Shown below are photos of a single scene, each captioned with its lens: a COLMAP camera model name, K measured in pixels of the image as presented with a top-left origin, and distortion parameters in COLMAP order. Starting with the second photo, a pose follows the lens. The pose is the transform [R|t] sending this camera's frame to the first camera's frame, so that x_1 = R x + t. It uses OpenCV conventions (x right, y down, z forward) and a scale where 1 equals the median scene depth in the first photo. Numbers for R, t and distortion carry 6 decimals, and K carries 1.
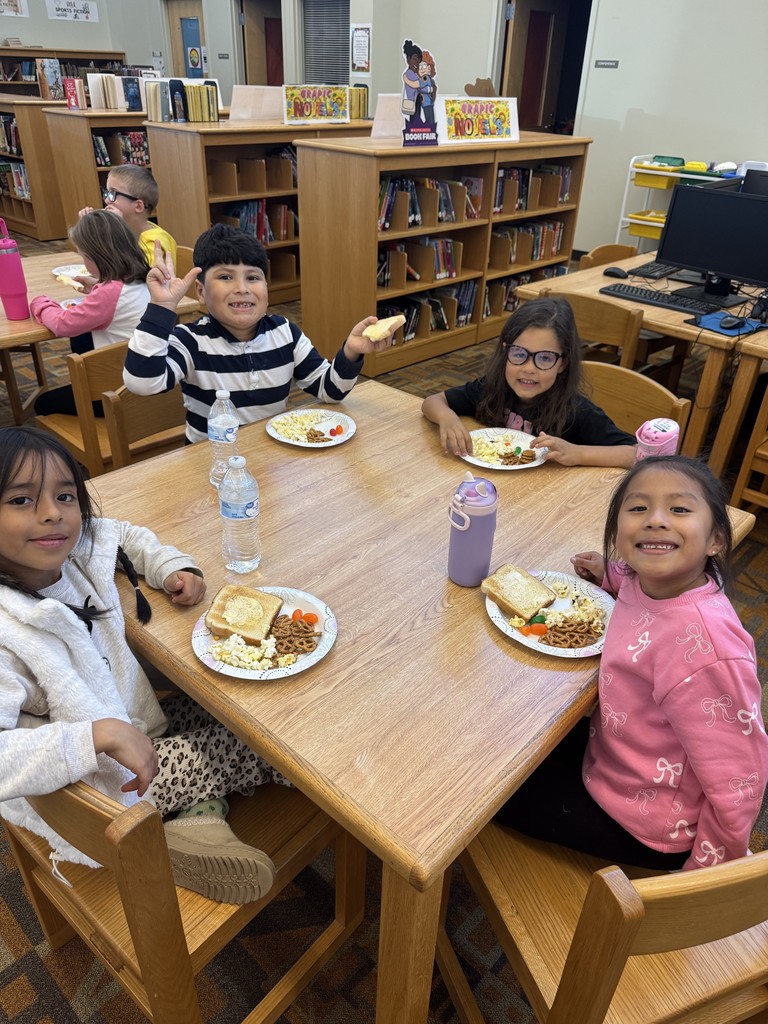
lens RADIAL K [[725.2, 0, 390.0], [0, 725.2, 512.8], [0, 0, 1]] dist [0.008622, -0.008840]
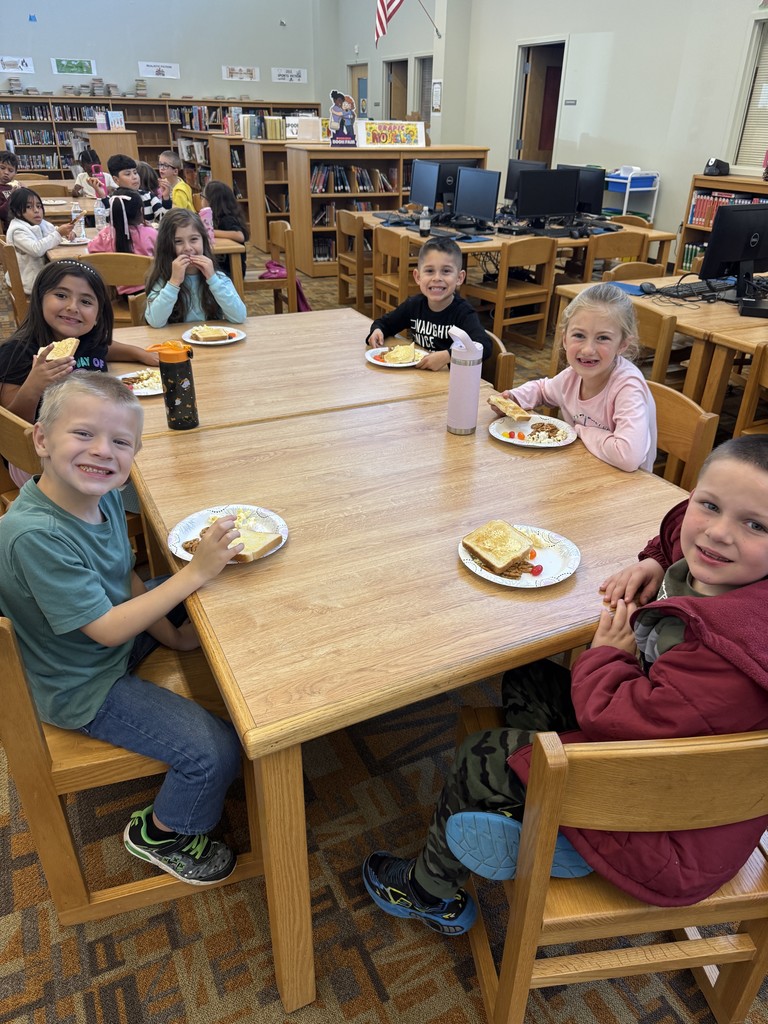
lens RADIAL K [[725.2, 0, 390.6], [0, 725.2, 505.8], [0, 0, 1]] dist [0.008622, -0.008840]
pose [[0.936061, 0.154079, -0.316305, 0.499773], [-0.172640, 0.984486, -0.031338, 0.236659], [0.306569, 0.083941, 0.948140, -0.347225]]
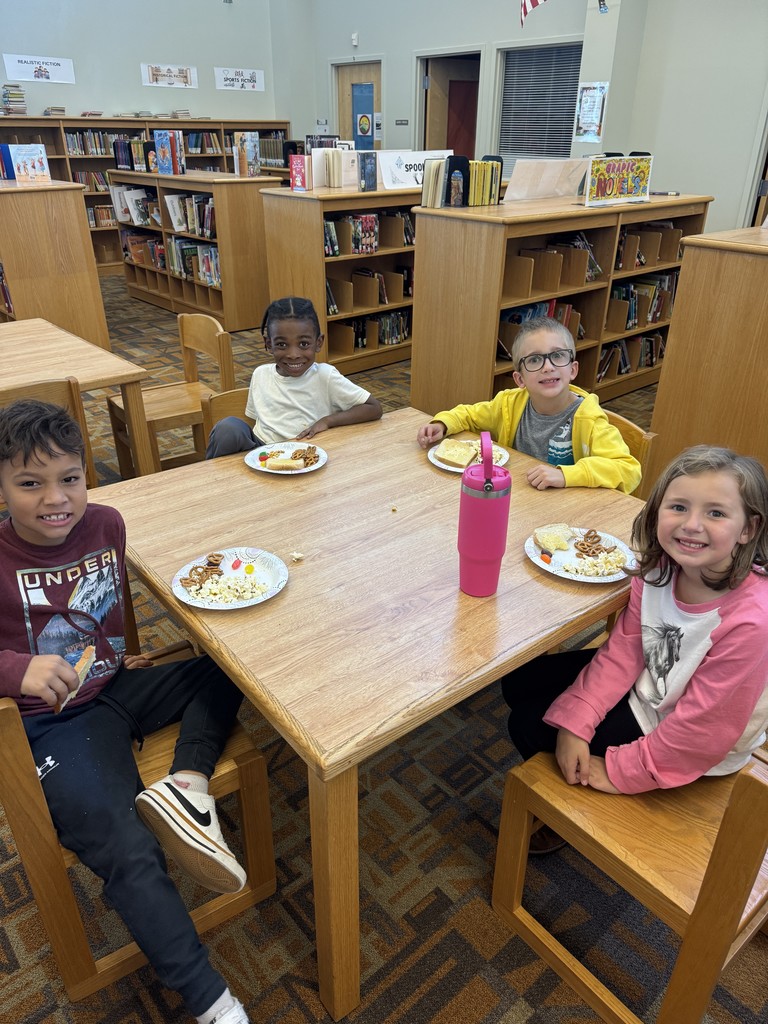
lens RADIAL K [[725.2, 0, 374.4], [0, 725.2, 514.9], [0, 0, 1]] dist [0.008622, -0.008840]
pose [[0.993576, 0.030779, -0.108901, -0.209677], [-0.037229, 0.997639, -0.057703, -0.113877], [0.106868, 0.061387, 0.992376, 0.166639]]
